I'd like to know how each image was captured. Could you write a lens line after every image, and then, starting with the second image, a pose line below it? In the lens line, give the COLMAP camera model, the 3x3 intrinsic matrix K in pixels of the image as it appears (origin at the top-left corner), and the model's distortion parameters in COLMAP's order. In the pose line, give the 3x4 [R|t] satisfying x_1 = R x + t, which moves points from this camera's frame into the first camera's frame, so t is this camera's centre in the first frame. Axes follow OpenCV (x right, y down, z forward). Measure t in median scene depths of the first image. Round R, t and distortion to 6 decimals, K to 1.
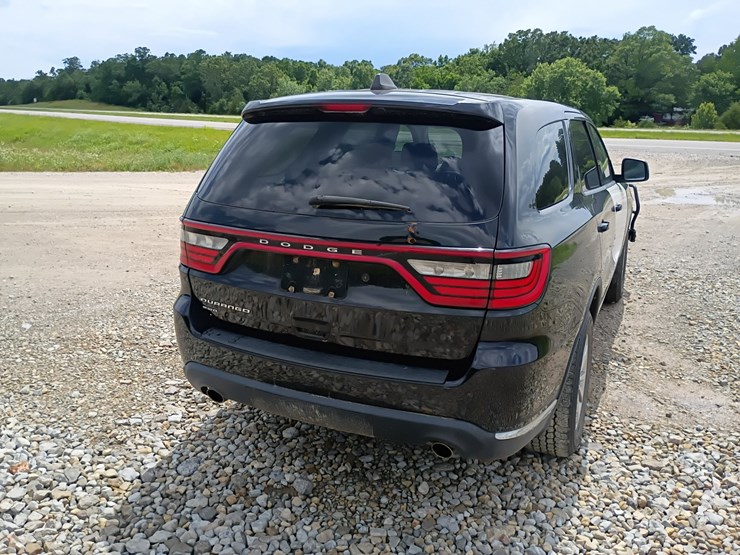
lens RADIAL K [[649.4, 0, 359.9], [0, 649.4, 255.3], [0, 0, 1]] dist [0.081974, -0.113182]
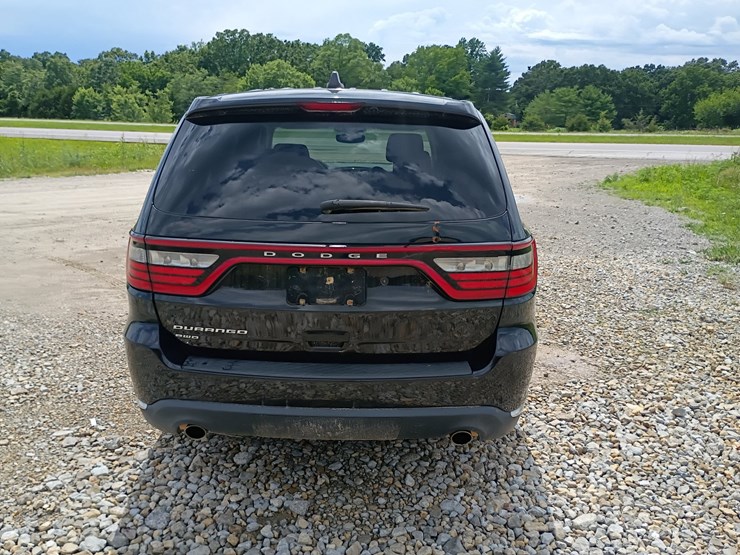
lens RADIAL K [[649.9, 0, 362.1], [0, 649.9, 274.7], [0, 0, 1]] dist [0.073198, -0.110293]
pose [[0.909126, -0.097205, 0.405021, -0.325276], [0.085850, 0.995238, 0.046155, -0.018501], [-0.407579, -0.007190, 0.913142, 0.087271]]
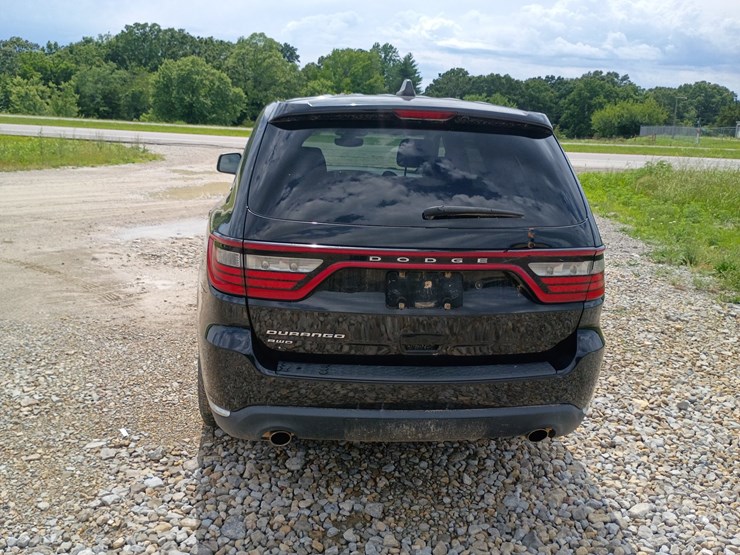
lens RADIAL K [[649.6, 0, 358.5], [0, 649.6, 269.0], [0, 0, 1]] dist [0.077605, -0.116926]
pose [[0.849118, -0.093898, 0.519791, -0.518075], [0.081380, 0.995579, 0.046907, -0.041294], [-0.521897, 0.002471, 0.853005, 0.175401]]
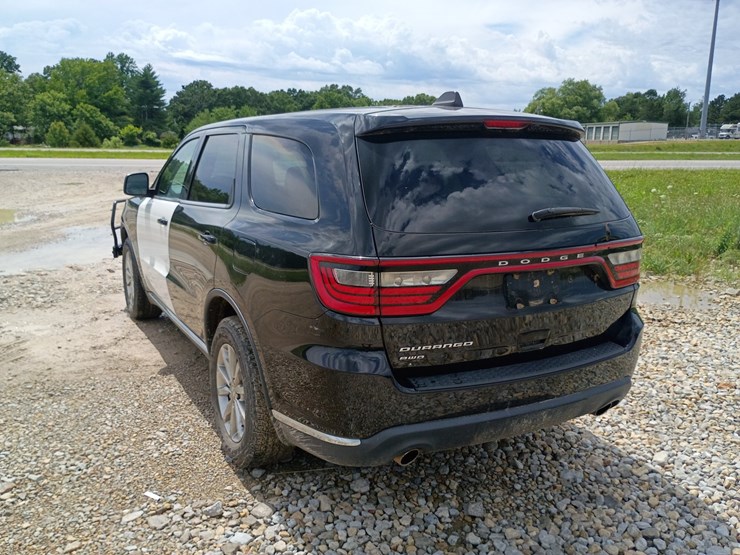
lens RADIAL K [[649.9, 0, 362.1], [0, 649.9, 274.7], [0, 0, 1]] dist [0.073198, -0.110293]
pose [[0.591085, -0.166967, 0.789139, -0.818088], [0.166011, 0.982578, 0.083549, -0.094150], [-0.789341, 0.081622, 0.608505, 0.458878]]
